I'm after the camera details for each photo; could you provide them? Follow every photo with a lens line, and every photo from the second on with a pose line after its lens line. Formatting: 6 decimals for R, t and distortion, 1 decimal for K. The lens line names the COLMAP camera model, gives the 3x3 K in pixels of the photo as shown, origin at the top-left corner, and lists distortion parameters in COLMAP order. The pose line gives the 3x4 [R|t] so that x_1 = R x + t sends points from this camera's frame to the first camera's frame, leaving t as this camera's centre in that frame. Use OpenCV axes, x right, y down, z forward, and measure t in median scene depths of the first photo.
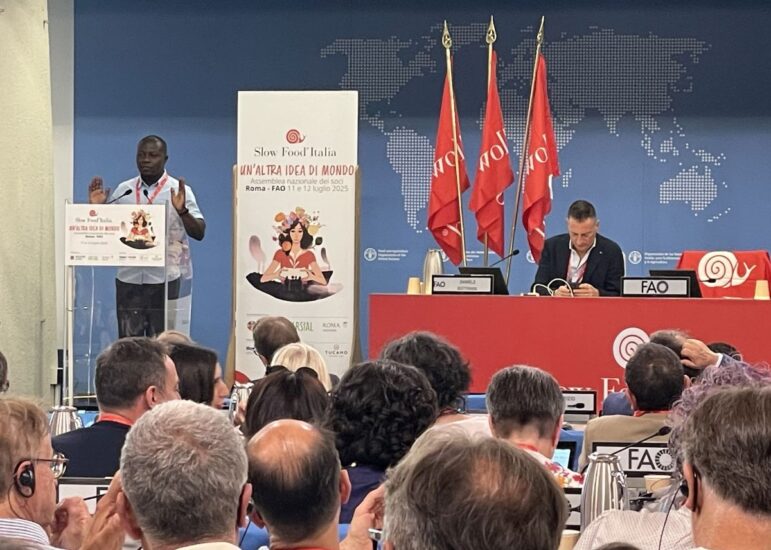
lens RADIAL K [[3108.3, 0, 385.5], [0, 3108.3, 275.0], [0, 0, 1]] dist [0.174229, -0.124940]
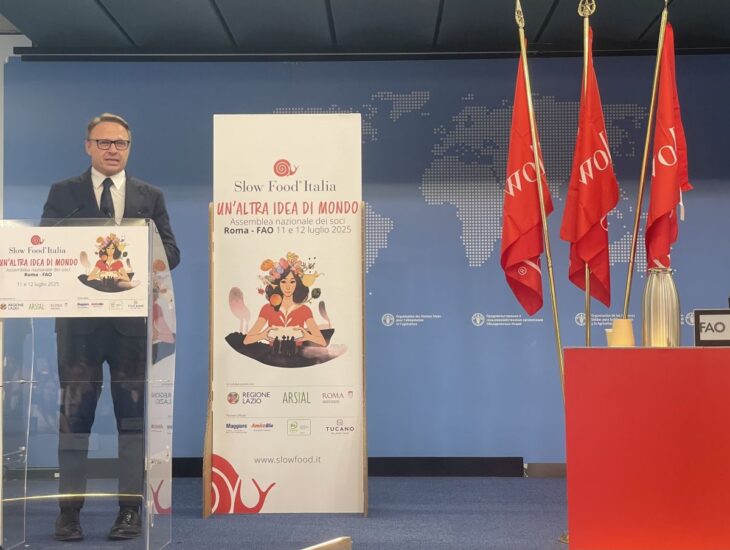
lens RADIAL K [[1212.5, 0, 365.0], [0, 1212.5, 275.0], [0, 0, 1]] dist [0.131244, 0.049162]
pose [[0.981840, -0.001946, 0.189700, -0.069704], [0.015101, 0.997576, -0.067924, 0.006333], [-0.189108, 0.069555, 0.979490, 0.681518]]
